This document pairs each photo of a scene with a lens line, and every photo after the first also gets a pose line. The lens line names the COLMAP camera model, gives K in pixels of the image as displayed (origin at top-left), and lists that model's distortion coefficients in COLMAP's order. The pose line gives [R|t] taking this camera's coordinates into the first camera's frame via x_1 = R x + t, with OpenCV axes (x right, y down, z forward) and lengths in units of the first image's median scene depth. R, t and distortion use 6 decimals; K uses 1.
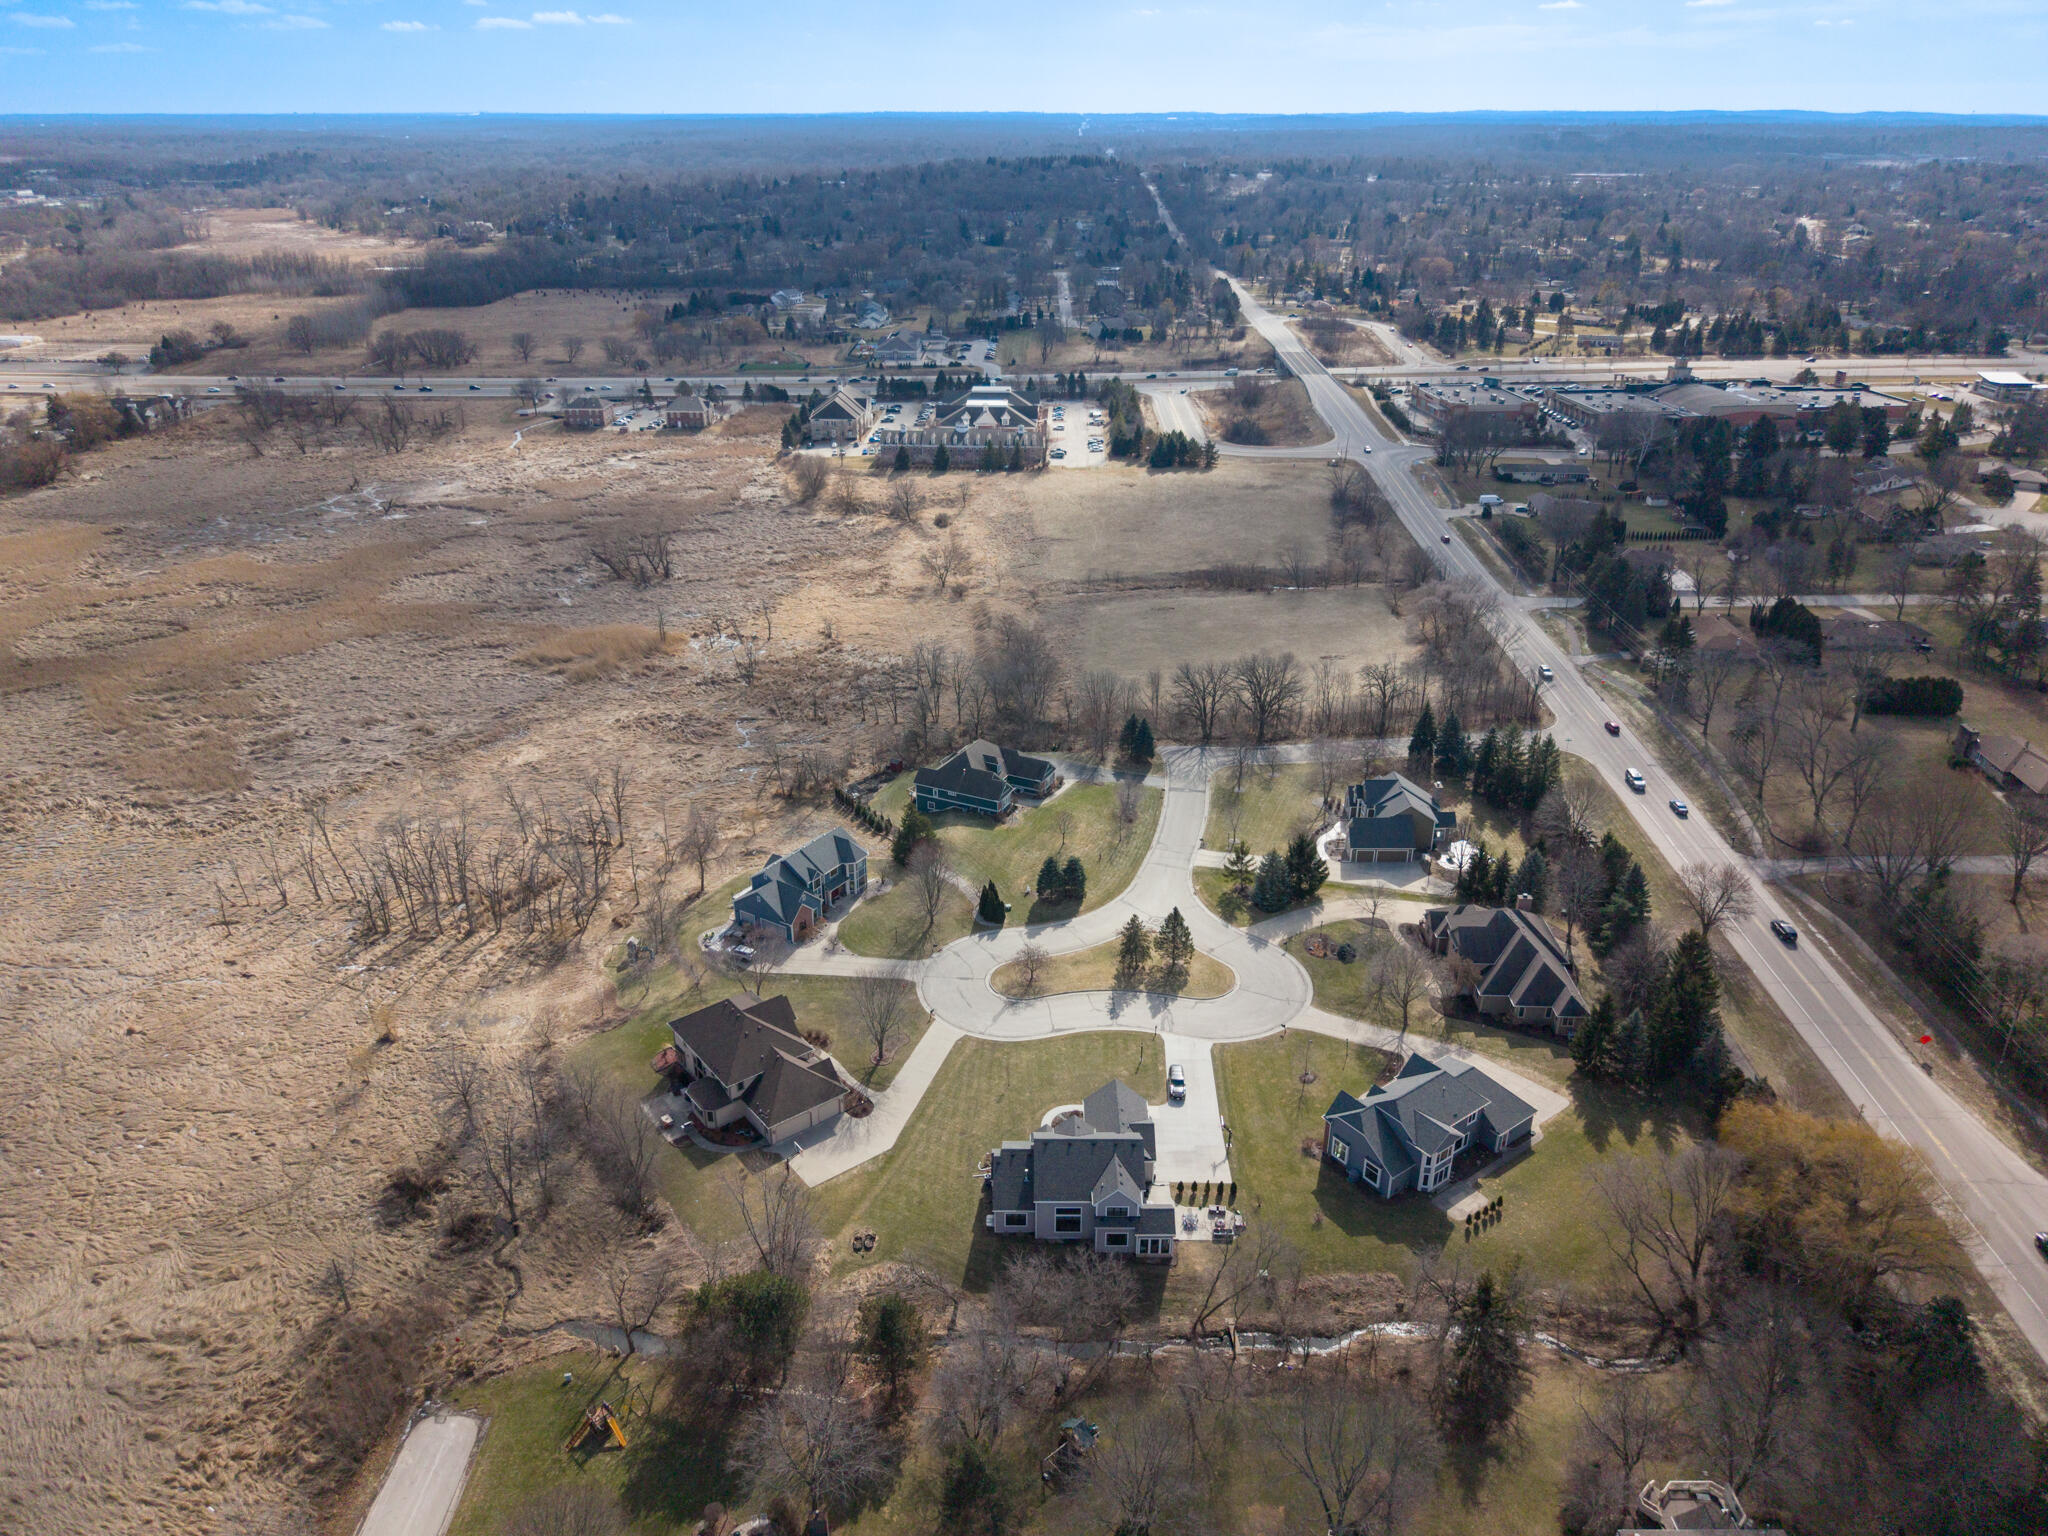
lens RADIAL K [[1360.9, 0, 1024.0], [0, 1360.9, 768.0], [0, 0, 1]] dist [0.027489, -0.038579]
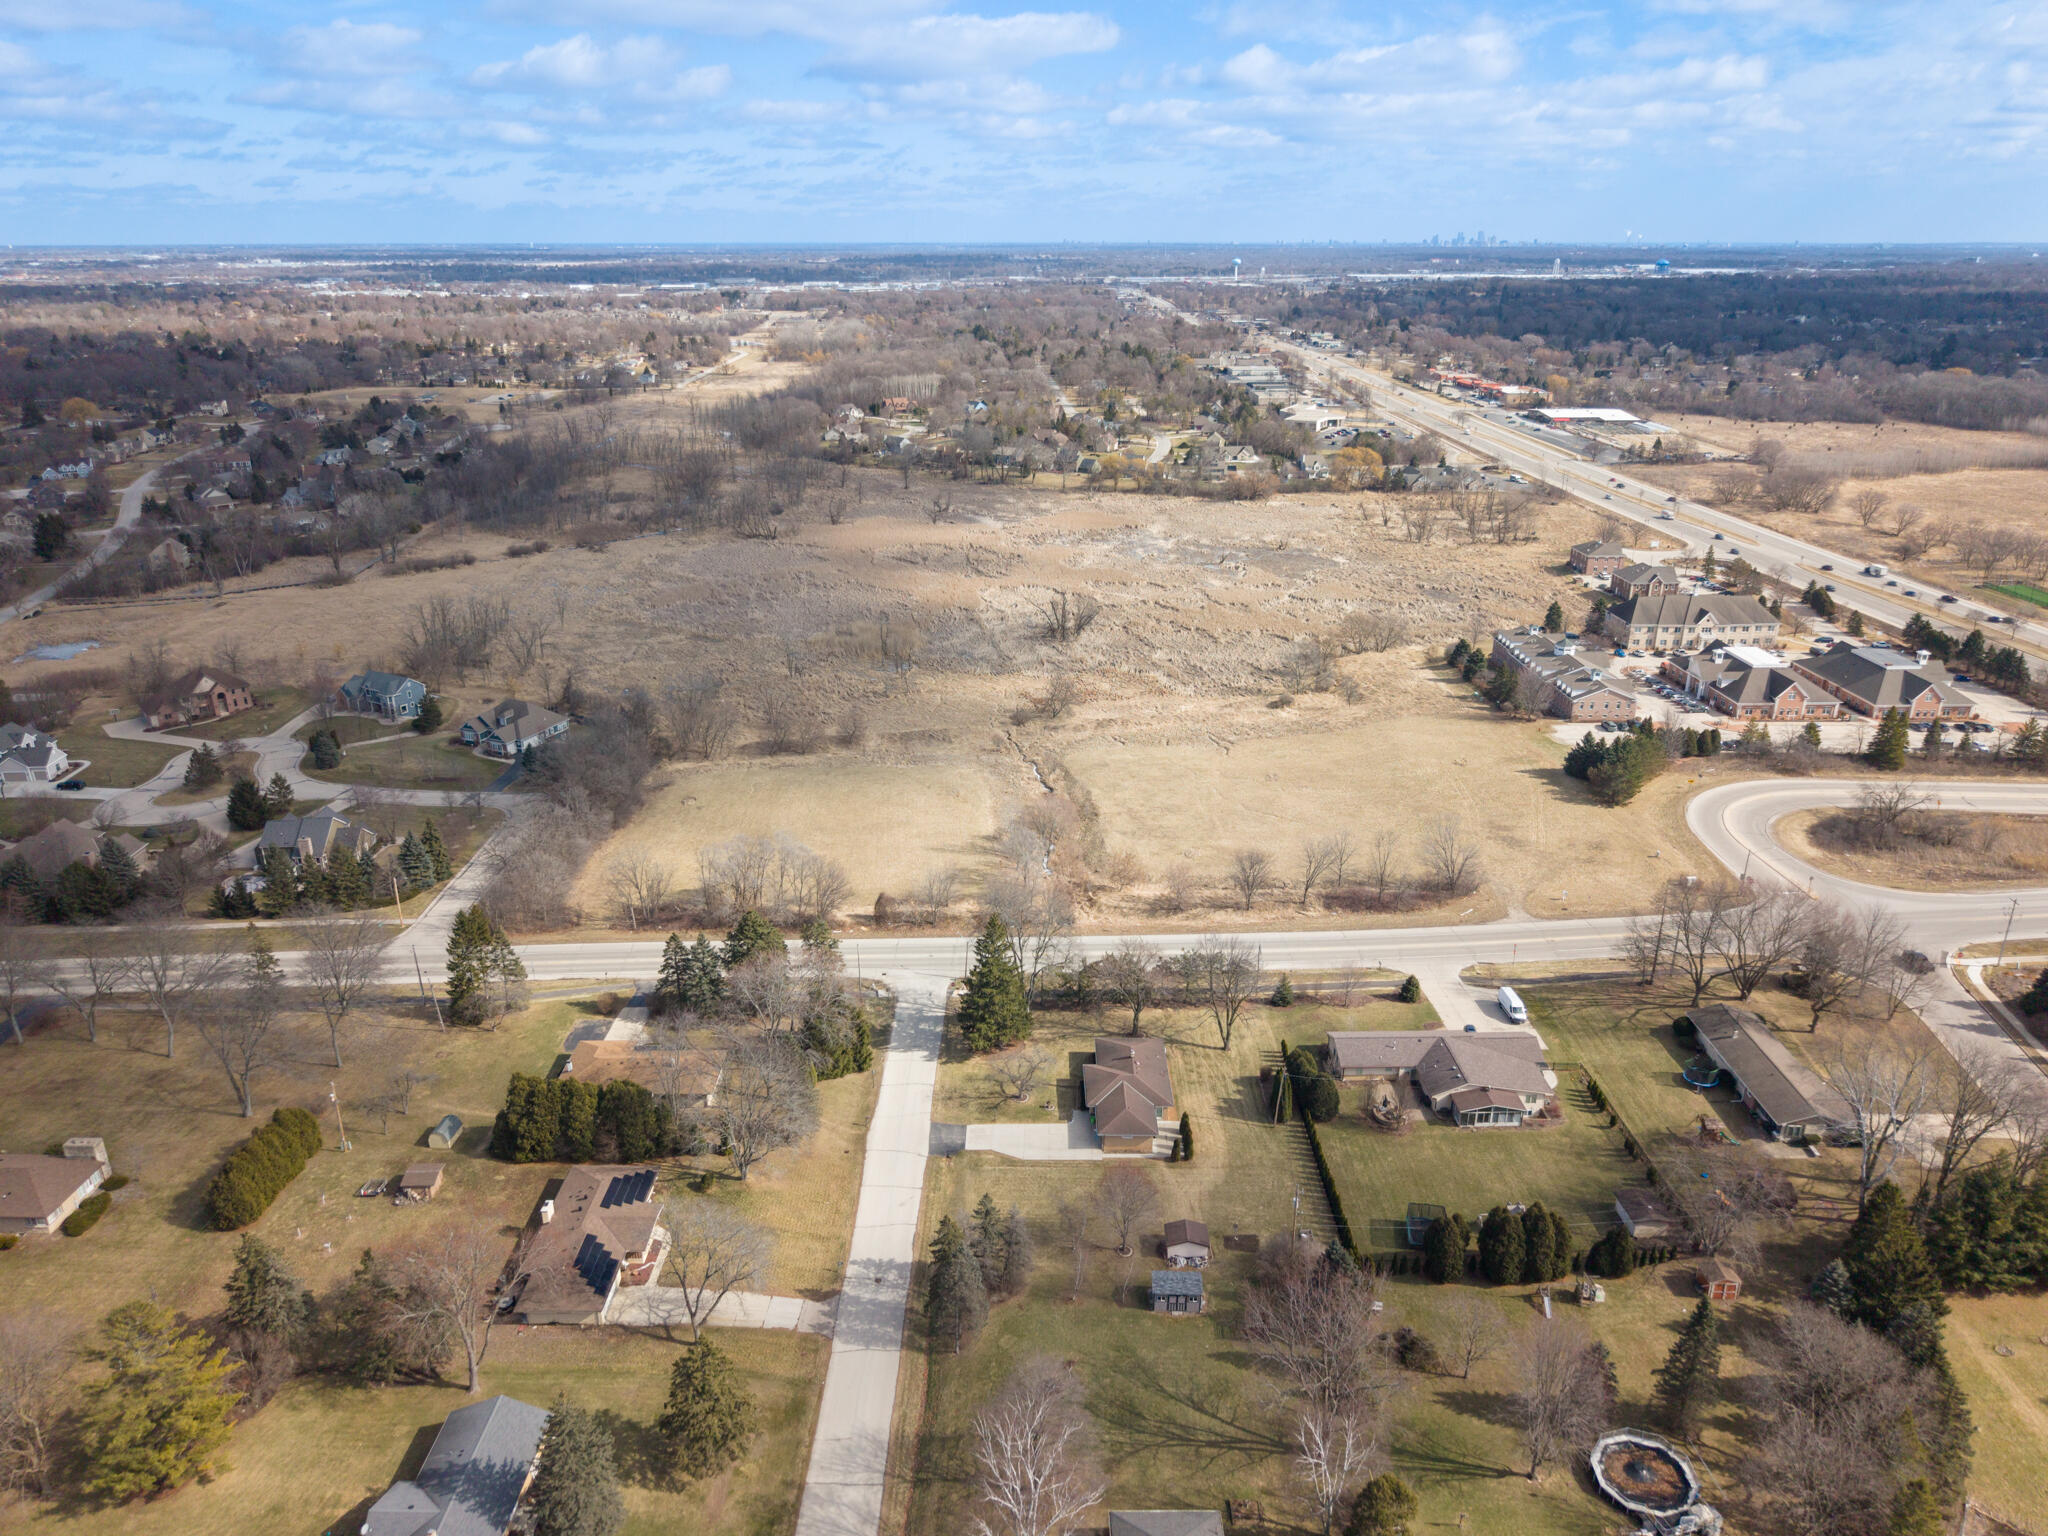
lens RADIAL K [[1368.0, 0, 1020.8], [0, 1368.0, 799.9], [0, 0, 1]] dist [0.006694, -0.000924]
pose [[0.082645, 0.380573, -0.921050, 0.591035], [-0.436315, 0.844746, 0.309894, -0.262278], [0.895991, 0.376256, 0.235864, 0.555075]]
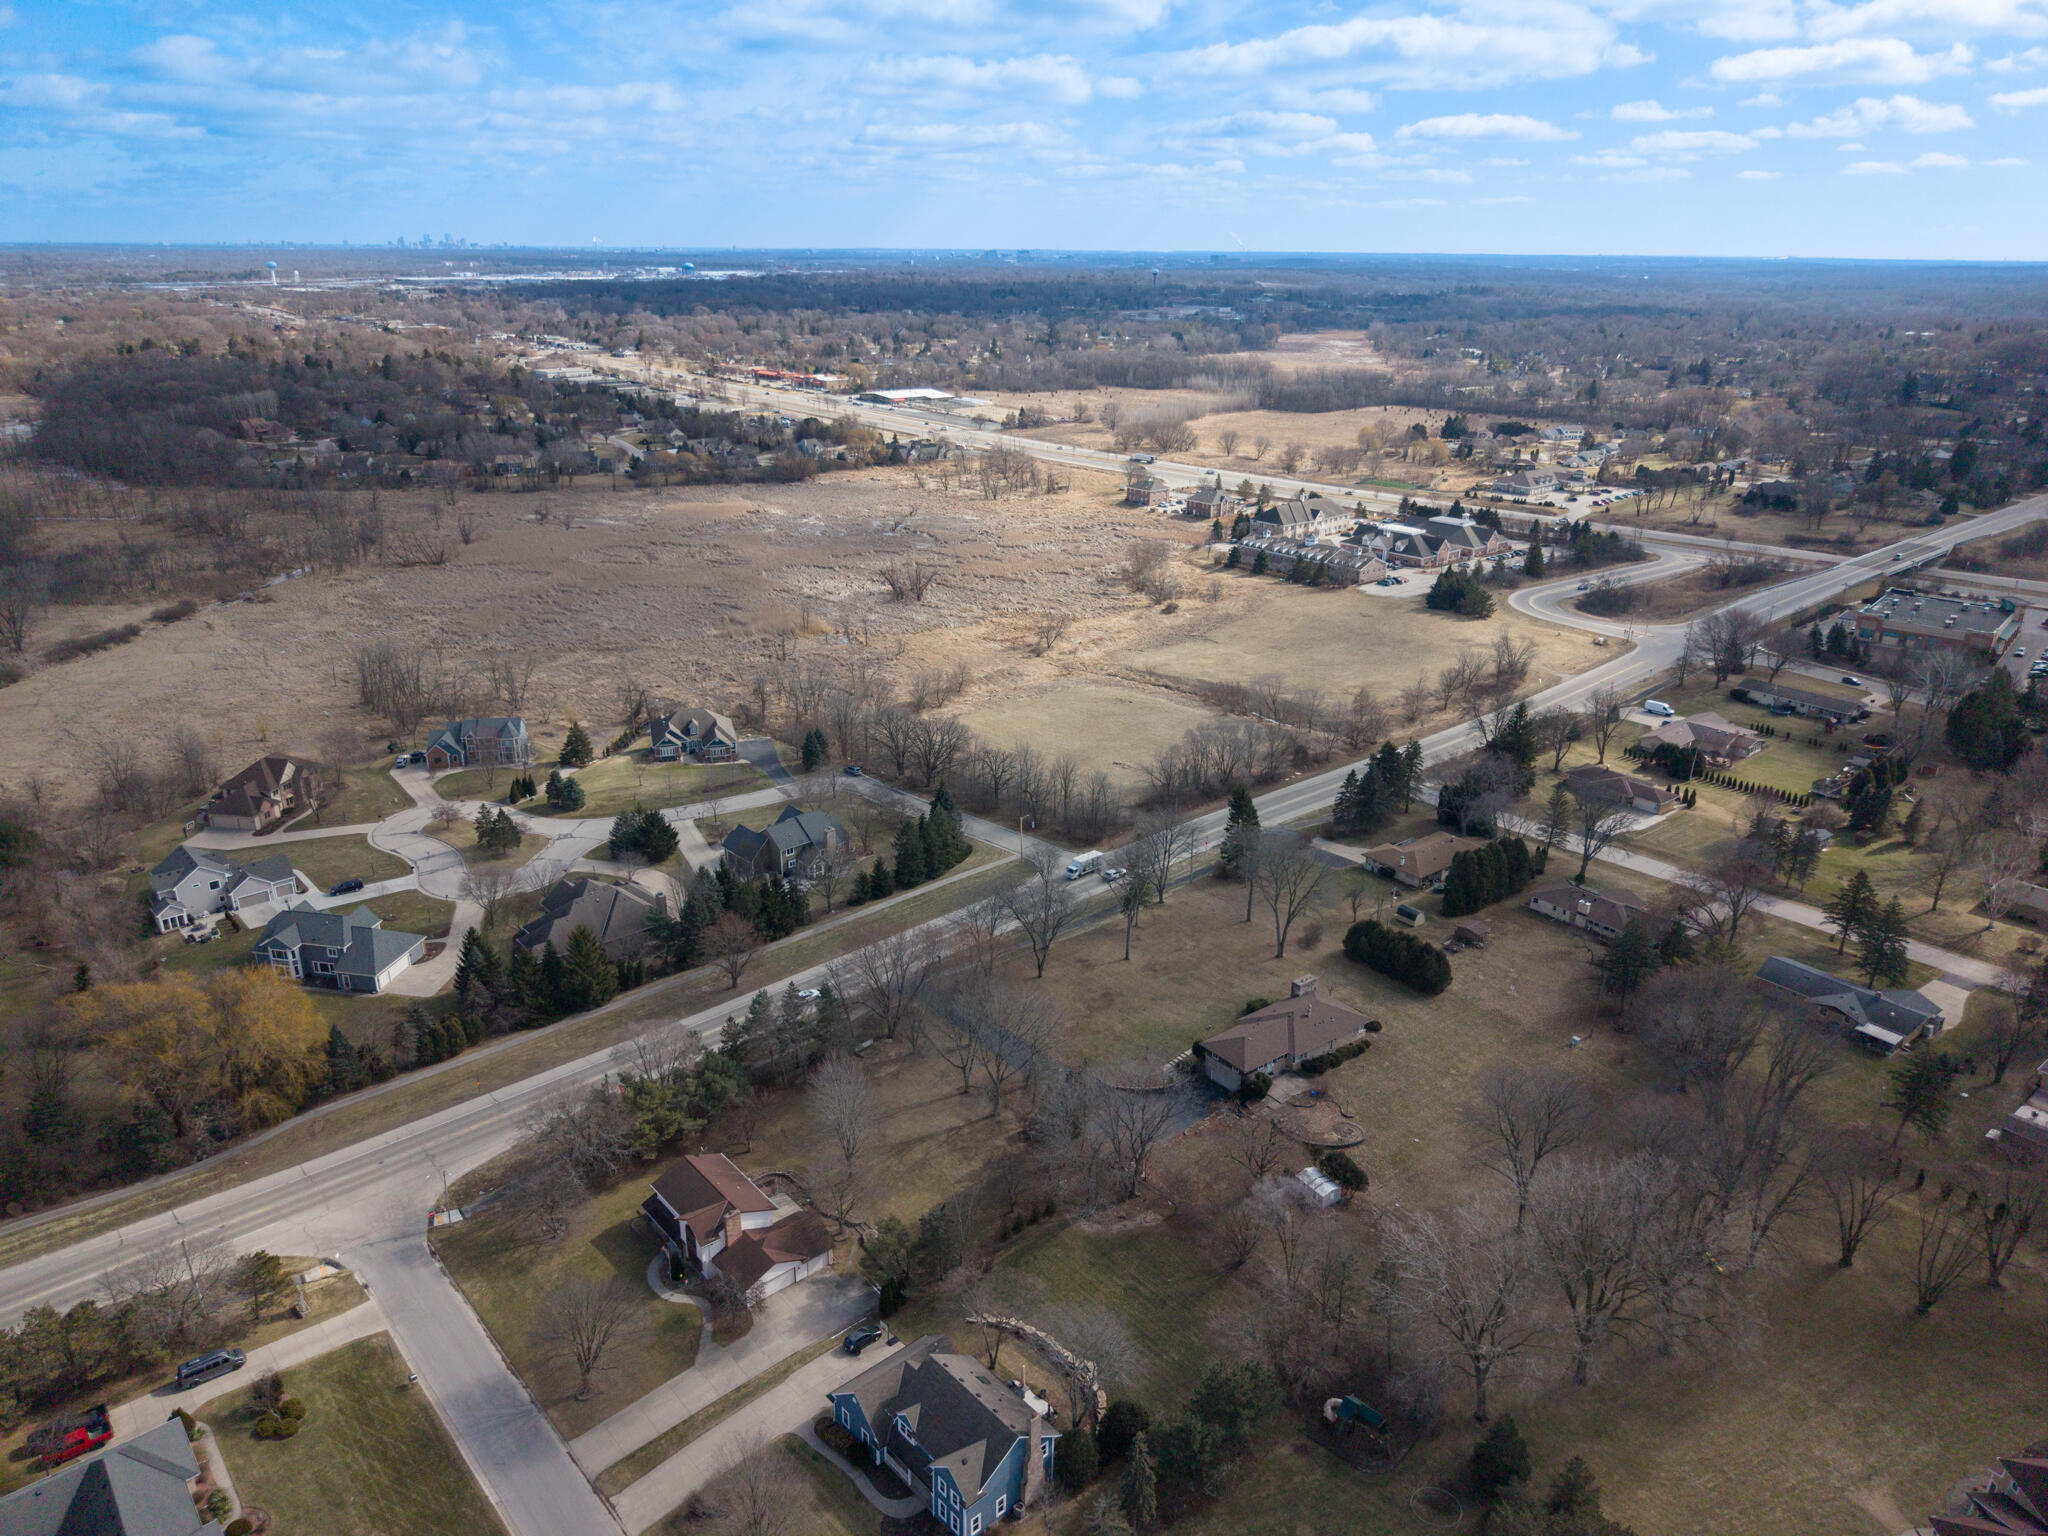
lens RADIAL K [[1360.9, 0, 1024.0], [0, 1360.9, 768.0], [0, 0, 1]] dist [0.027489, -0.038579]
pose [[0.682003, 0.268348, -0.680339, 0.510232], [-0.327339, 0.943875, 0.044155, -0.059543], [0.654004, 0.192588, 0.731566, 0.134080]]
